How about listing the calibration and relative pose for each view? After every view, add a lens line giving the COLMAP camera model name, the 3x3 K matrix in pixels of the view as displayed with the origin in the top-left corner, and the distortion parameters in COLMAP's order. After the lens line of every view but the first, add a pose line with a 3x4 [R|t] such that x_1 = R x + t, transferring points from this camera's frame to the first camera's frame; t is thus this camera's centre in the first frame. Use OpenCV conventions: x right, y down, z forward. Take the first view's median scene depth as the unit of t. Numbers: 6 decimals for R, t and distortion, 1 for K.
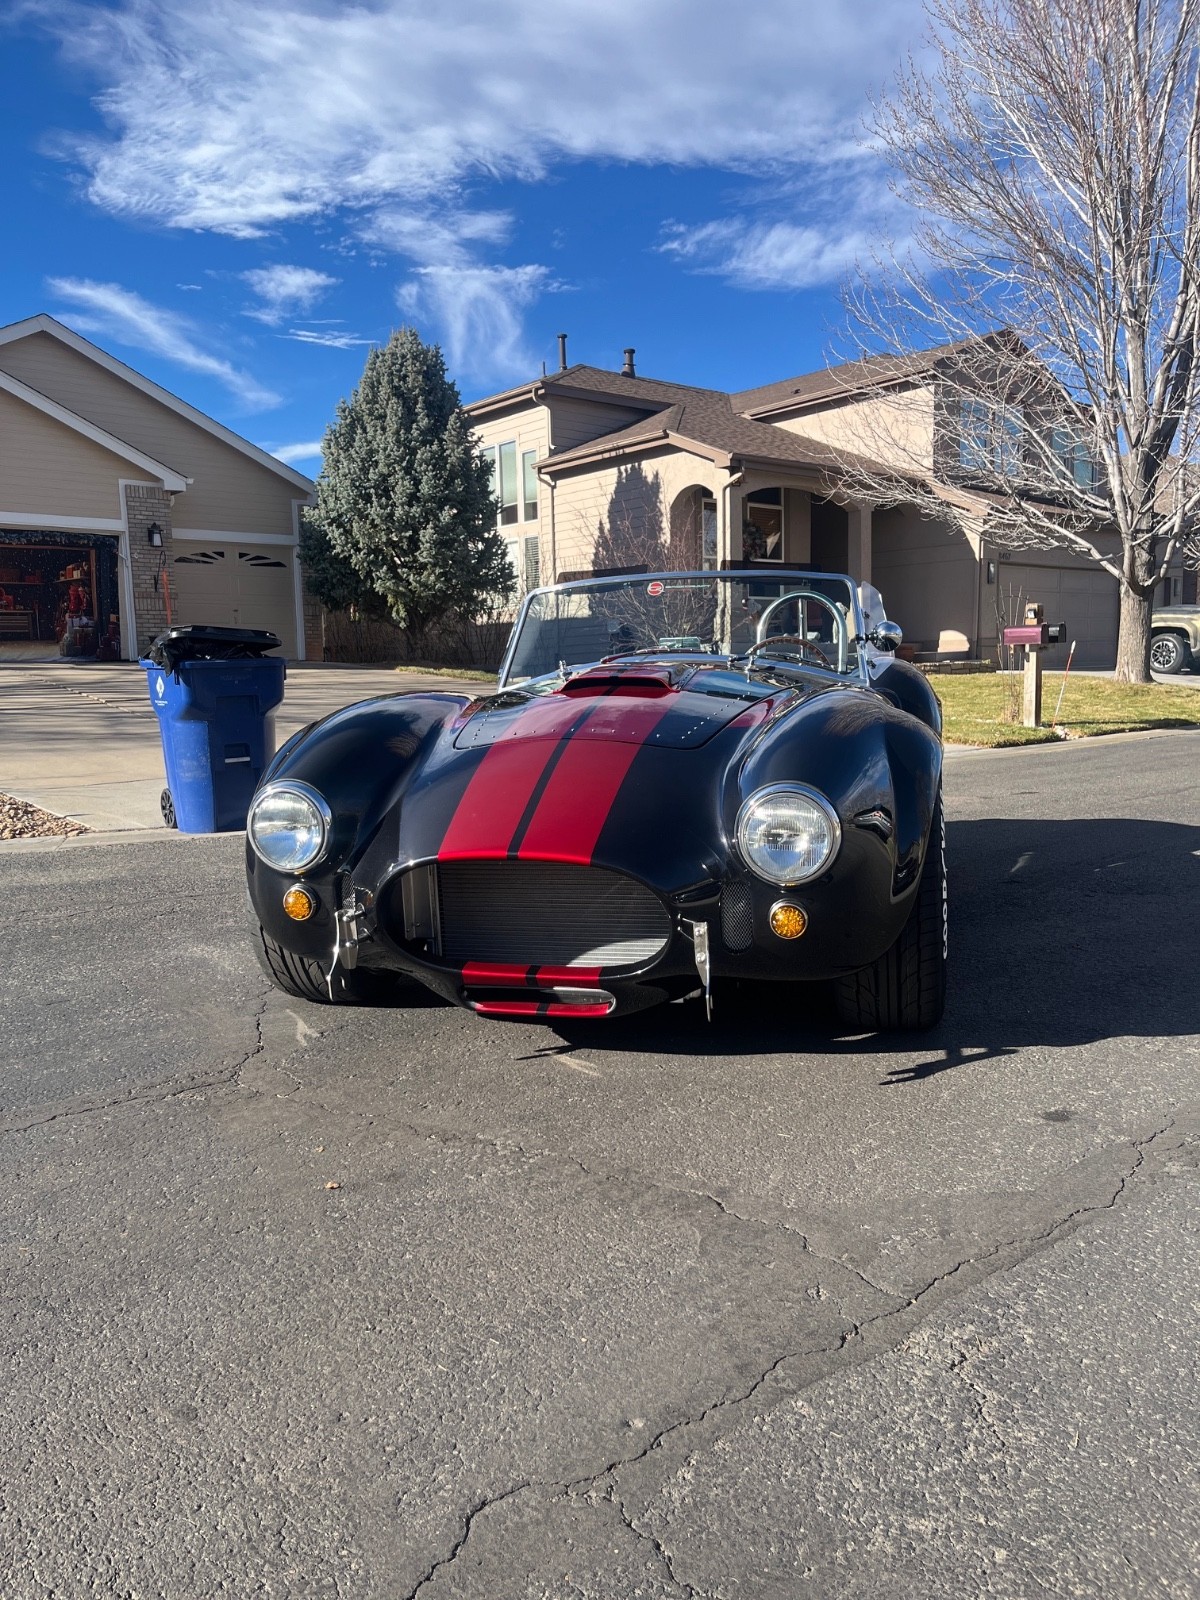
lens RADIAL K [[1221.9, 0, 589.7], [0, 1221.9, 810.9], [0, 0, 1]] dist [0.032494, -0.004427]
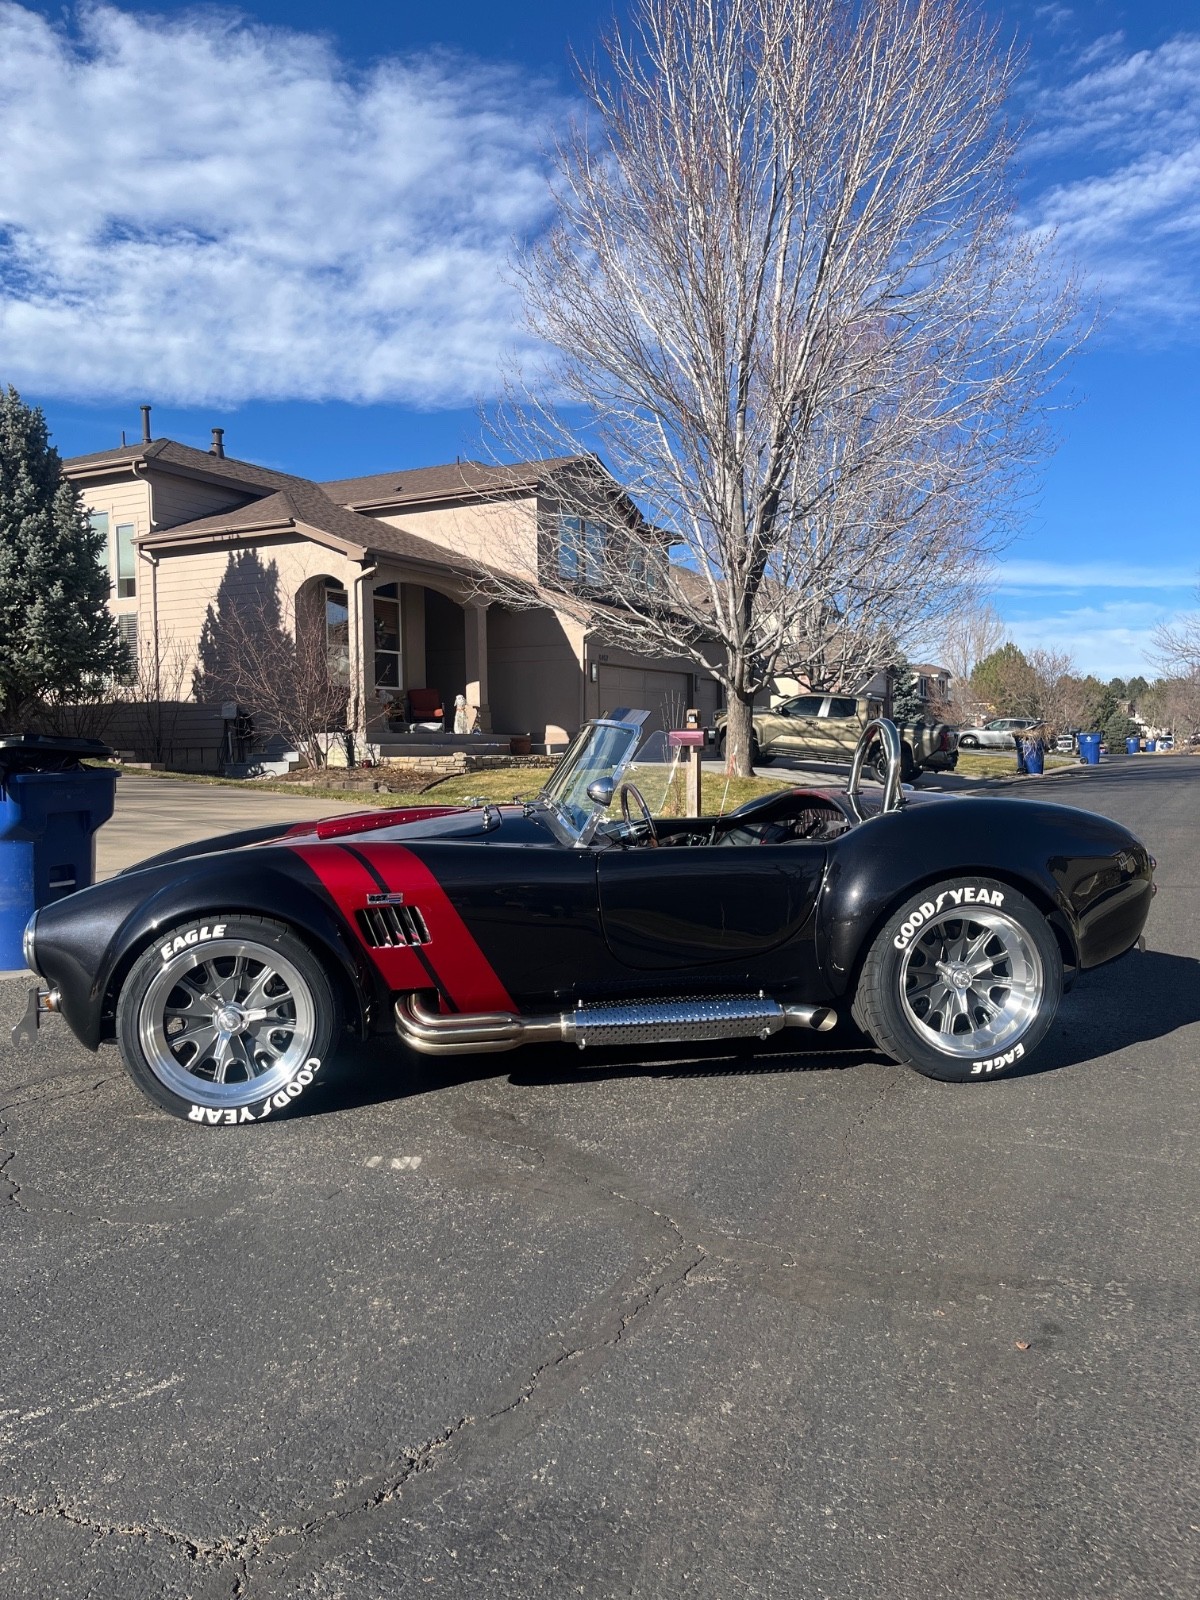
lens RADIAL K [[1221.9, 0, 589.9], [0, 1221.9, 797.9], [0, 0, 1]] dist [0.032494, -0.004427]
pose [[0.925019, -0.004779, 0.379890, -0.090982], [0.032978, 0.997157, -0.067755, -0.010367], [-0.378487, 0.075202, 0.922547, 0.011078]]
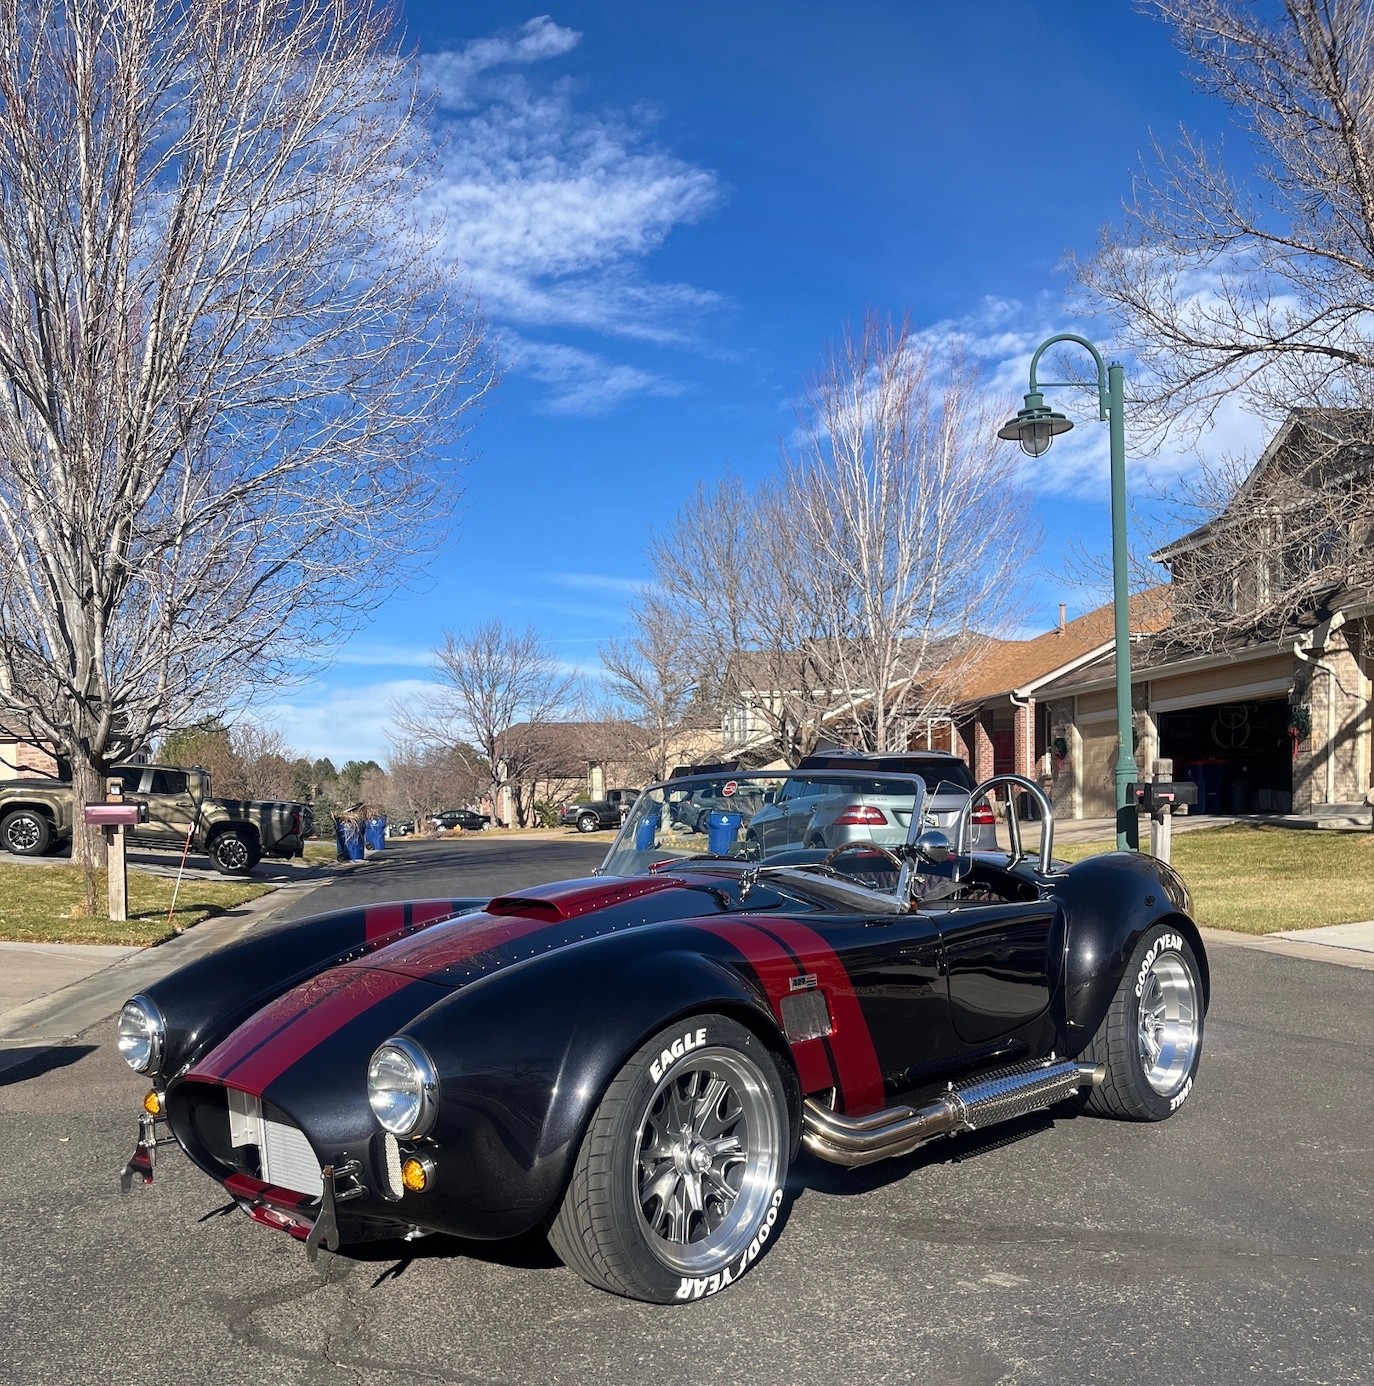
lens RADIAL K [[1410.1, 0, 697.9], [0, 1410.1, 902.1], [0, 0, 1]] dist [0.047247, 0.000000]
pose [[0.477833, -0.035970, 0.877714, -0.194978], [0.102088, 0.994665, -0.014815, -0.016485], [-0.872499, 0.096683, 0.478956, 0.112350]]
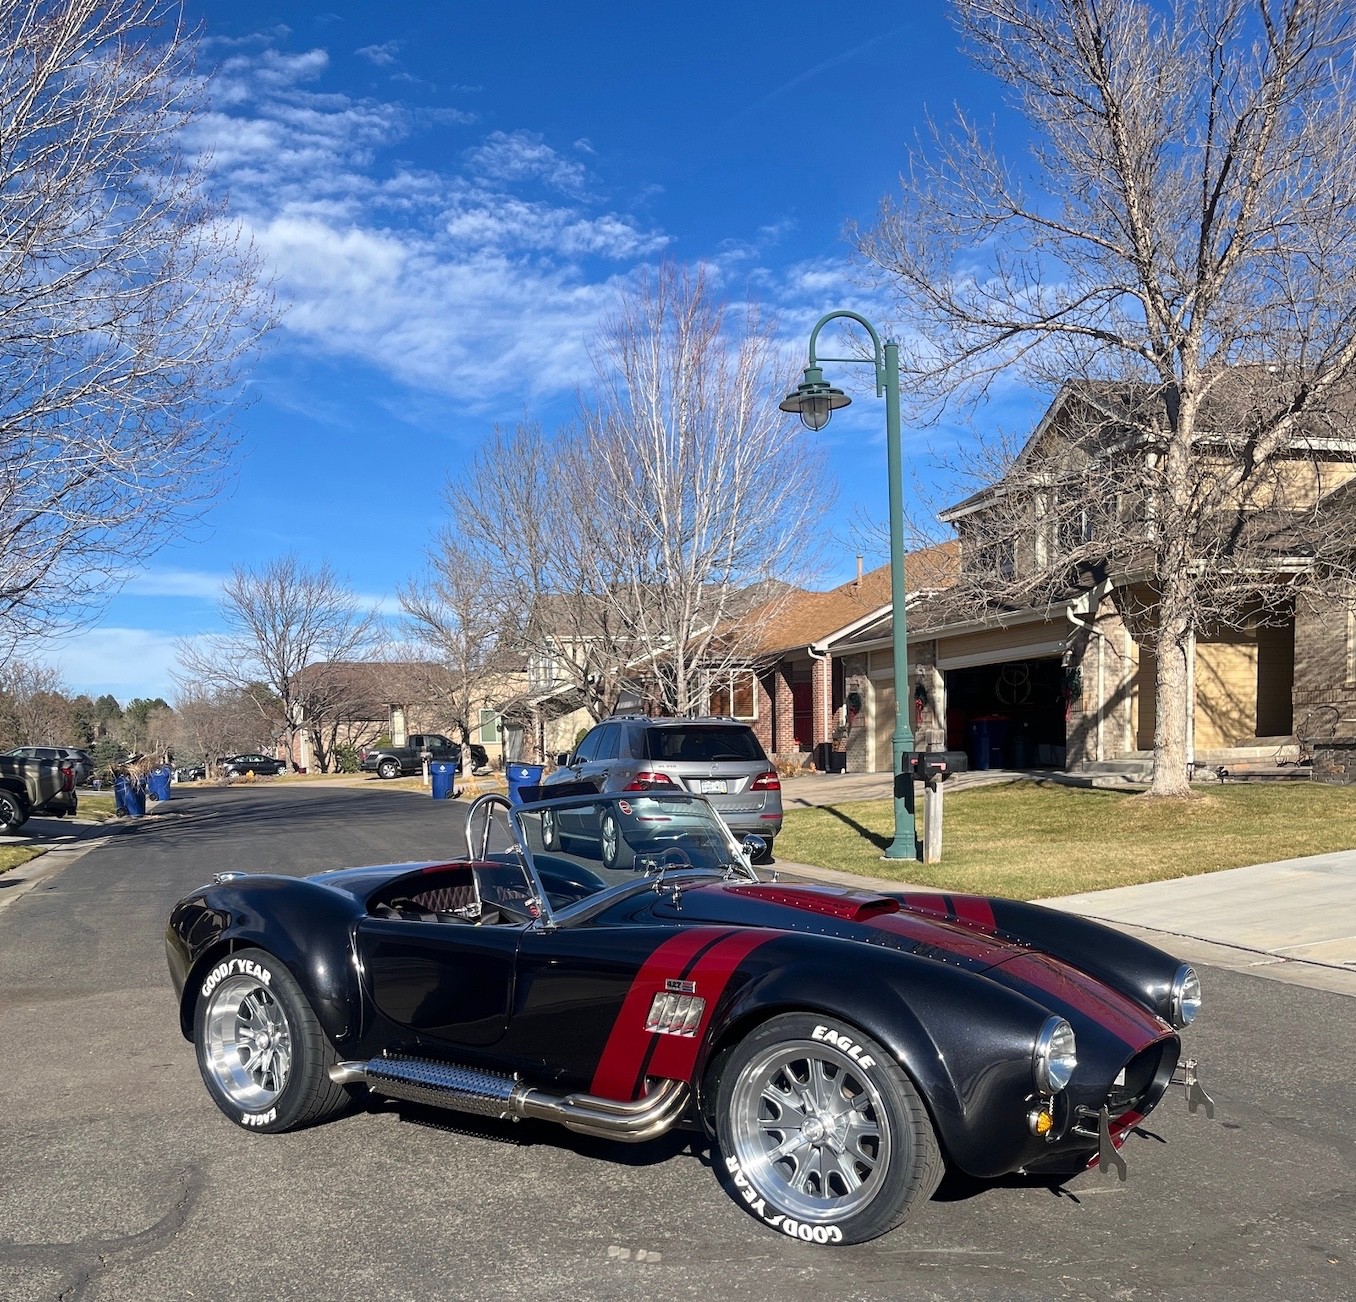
lens RADIAL K [[1417.9, 0, 691.2], [0, 1417.9, 888.2], [0, 0, 1]] dist [0.041604, 0.000000]
pose [[0.361960, -0.068326, 0.929686, -0.197557], [0.109542, 0.993518, 0.030368, -0.027244], [-0.925735, 0.090848, 0.367098, 0.098190]]
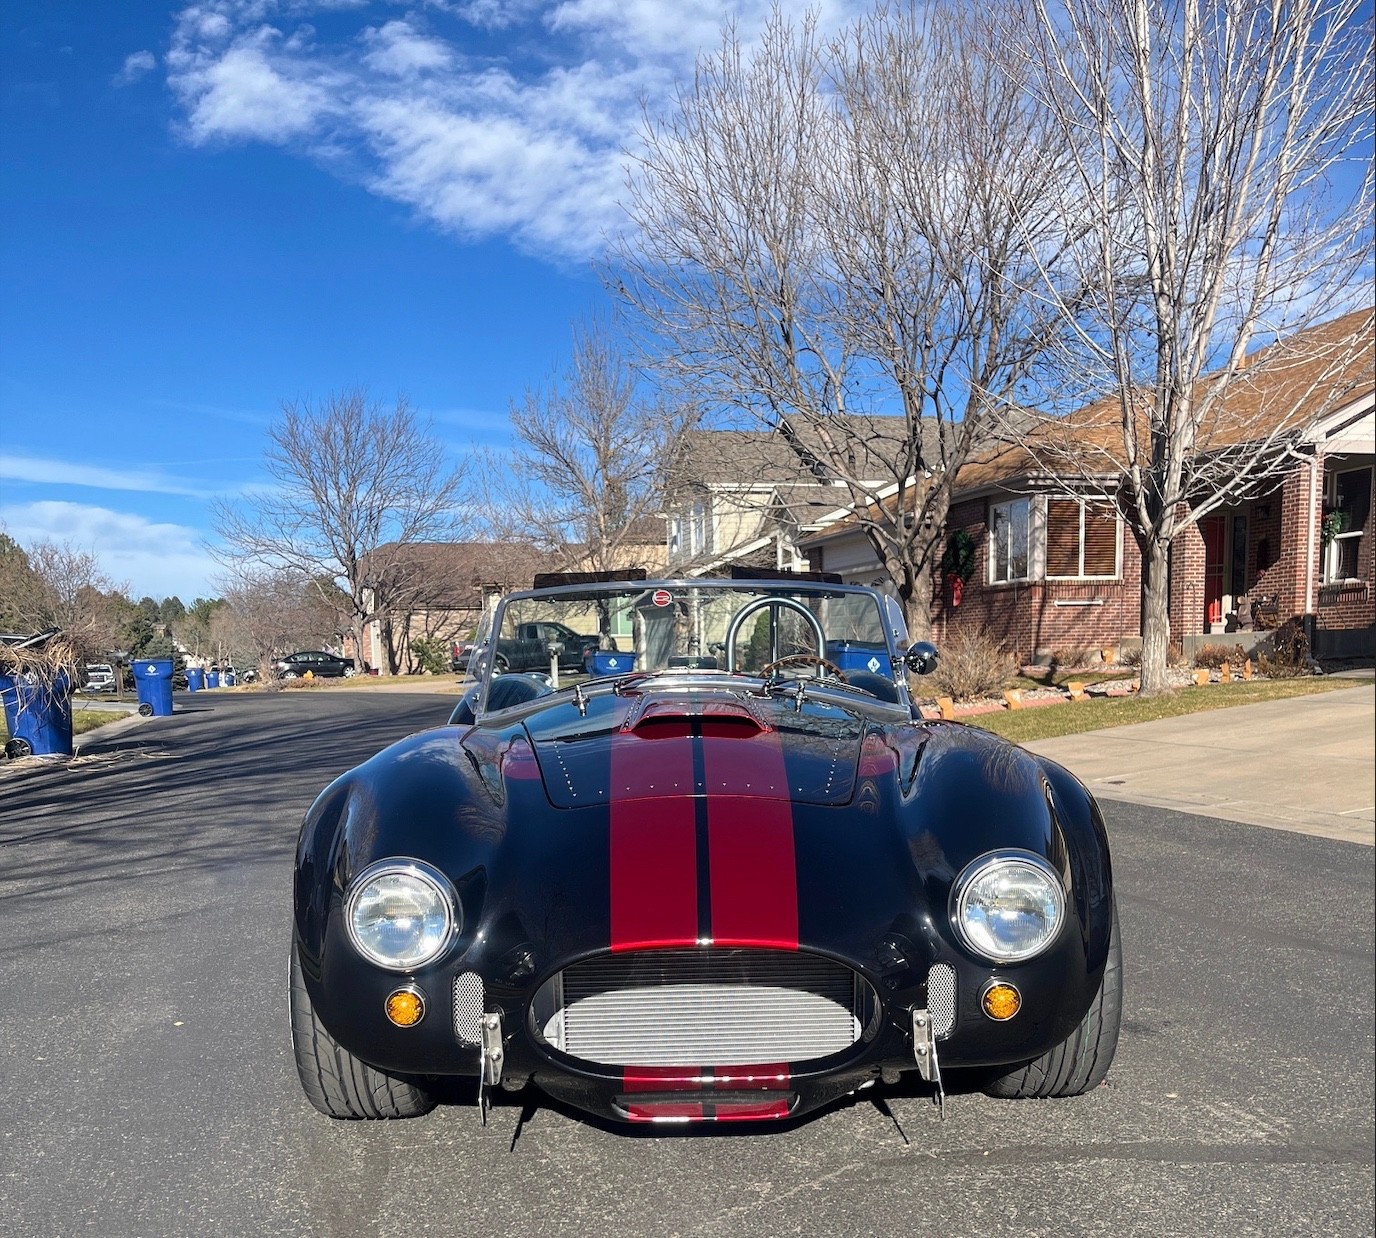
lens RADIAL K [[1395.3, 0, 704.5], [0, 1395.3, 855.6], [0, 0, 1]] dist [0.032725, 0.000000]
pose [[0.392454, -0.110587, 0.913099, 0.412931], [0.109280, 0.991320, 0.073091, -0.082516], [-0.913257, 0.071098, 0.401133, 0.556583]]
